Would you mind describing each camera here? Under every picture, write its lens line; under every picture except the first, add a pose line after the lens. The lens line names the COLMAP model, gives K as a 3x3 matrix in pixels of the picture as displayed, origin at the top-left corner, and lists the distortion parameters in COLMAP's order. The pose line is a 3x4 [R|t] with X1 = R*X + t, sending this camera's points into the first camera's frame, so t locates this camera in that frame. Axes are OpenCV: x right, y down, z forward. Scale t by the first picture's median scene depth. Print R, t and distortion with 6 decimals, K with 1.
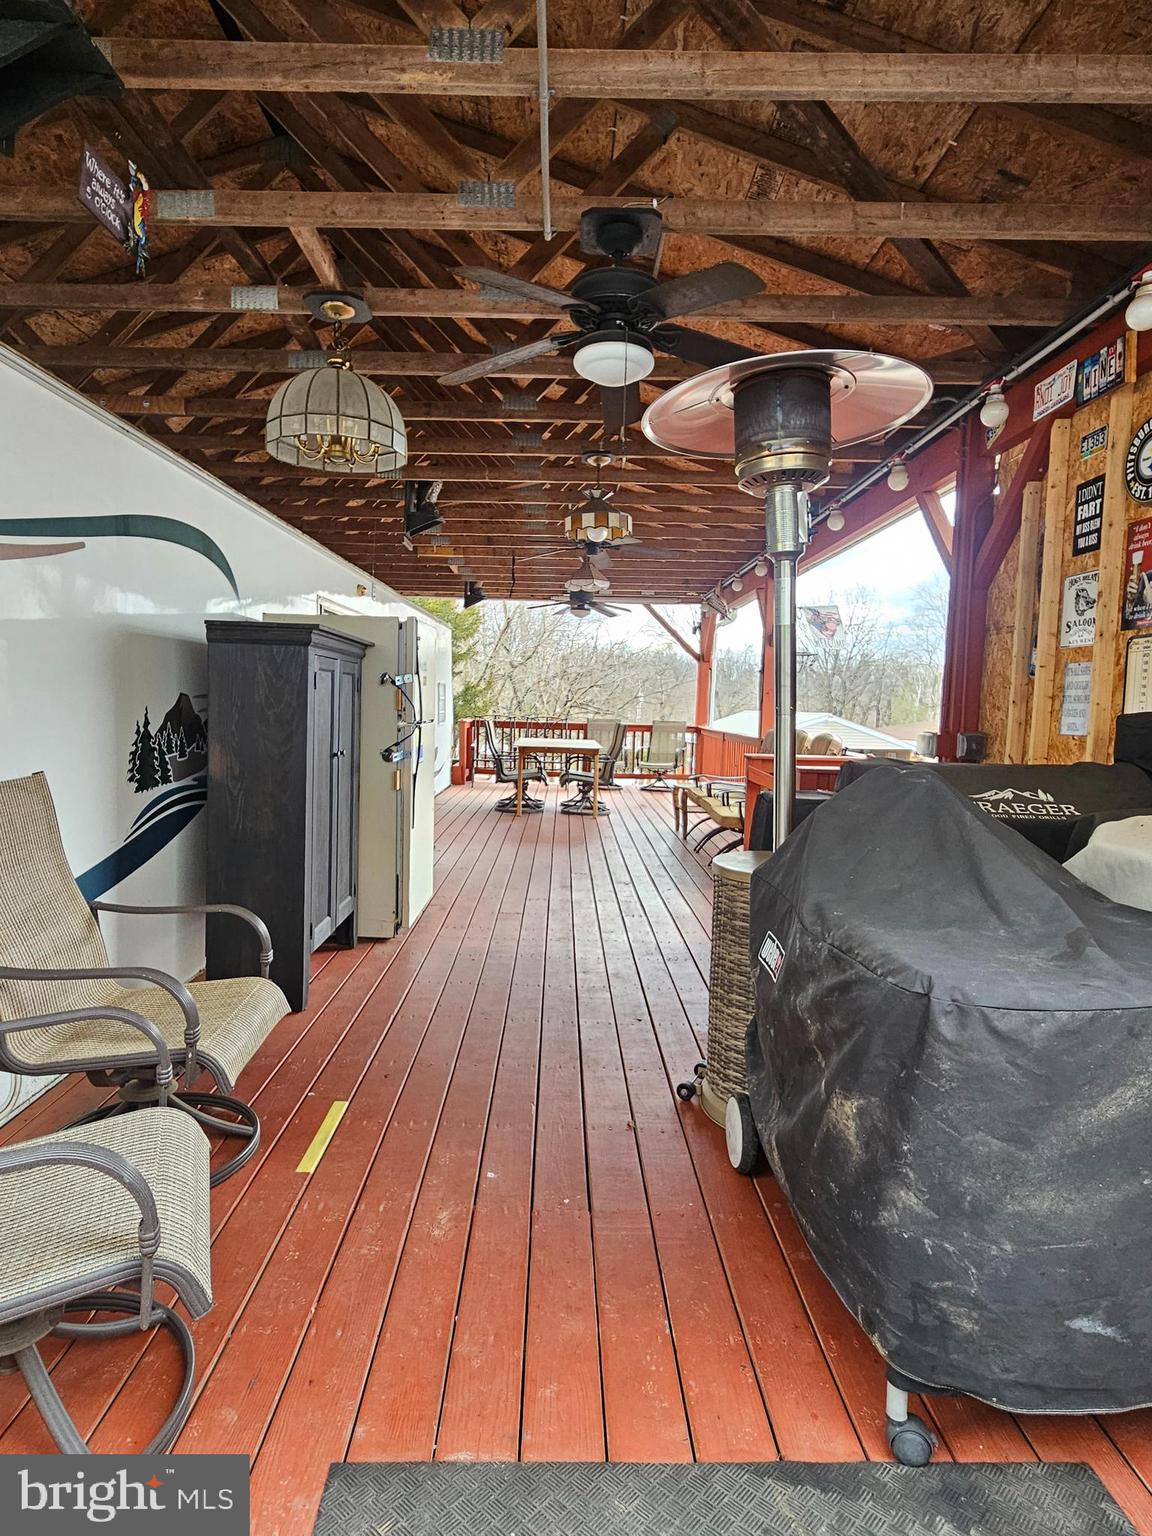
lens RADIAL K [[849.3, 0, 576.0], [0, 849.3, 768.0], [0, 0, 1]] dist [-0.001269, -0.000394]
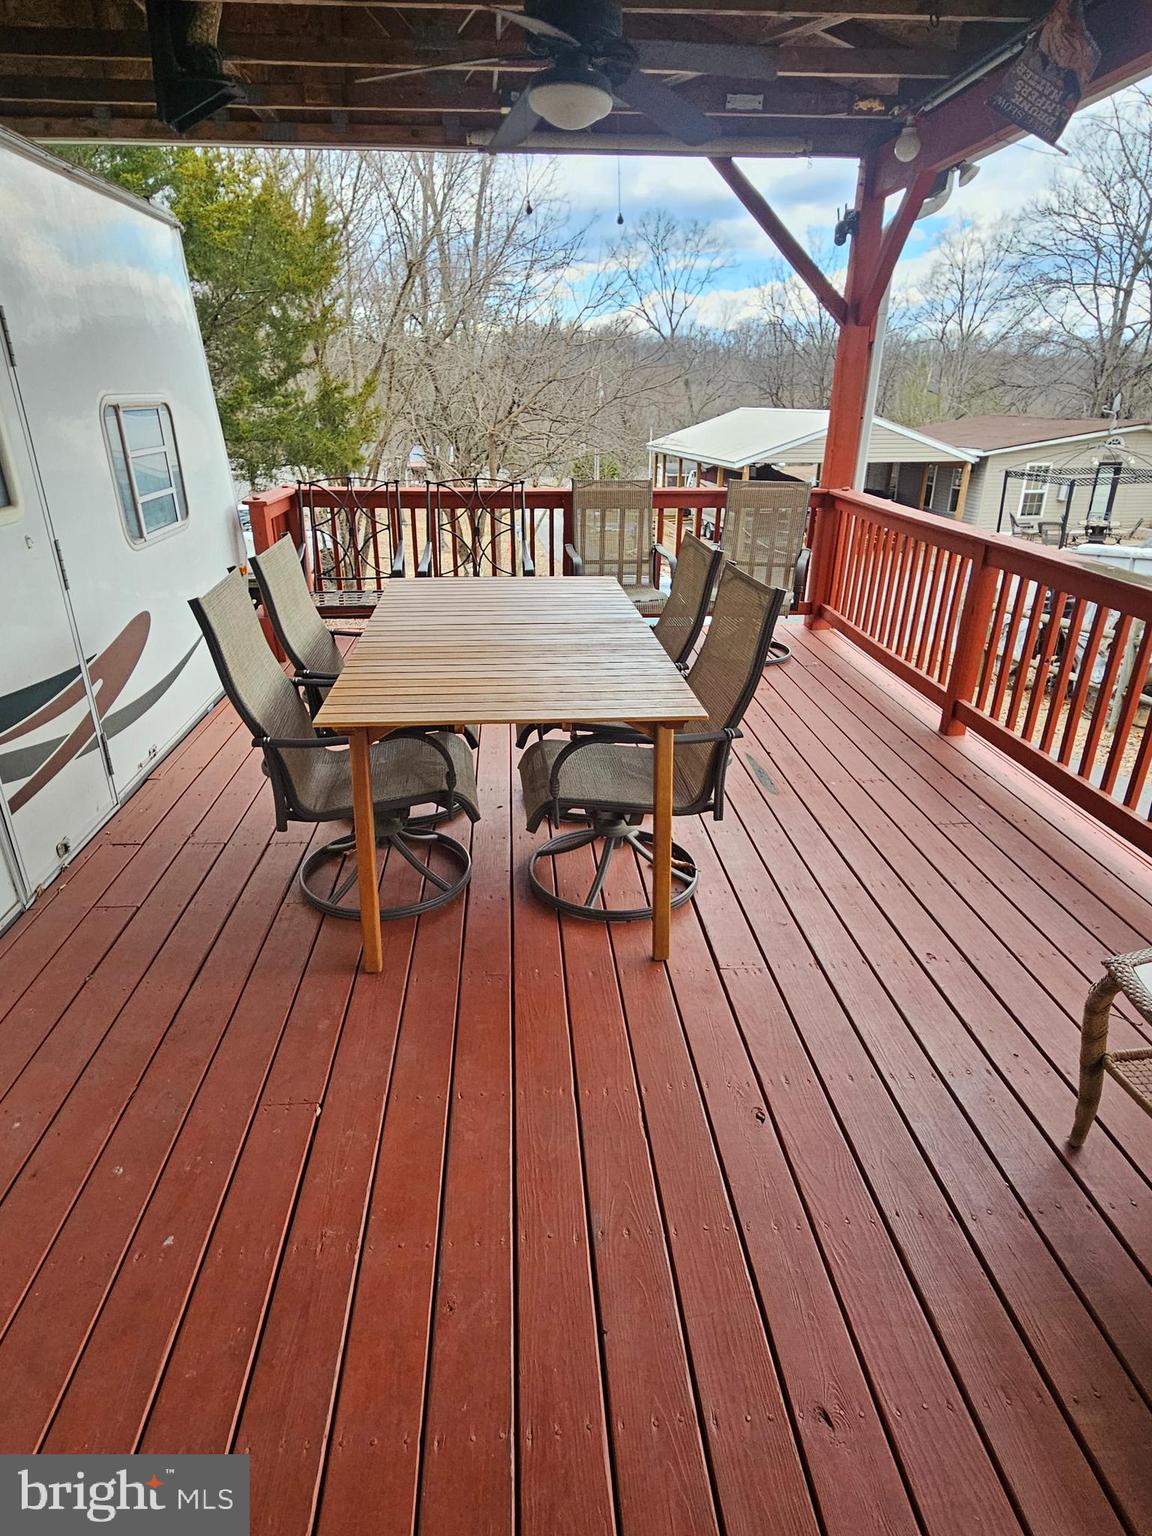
lens RADIAL K [[849.3, 0, 576.0], [0, 849.3, 768.0], [0, 0, 1]] dist [-0.001269, -0.000394]
pose [[0.998164, -0.038088, 0.047086, -0.009153], [0.020313, 0.942996, 0.332183, -0.062511], [-0.057054, -0.330616, 0.942039, 0.556557]]
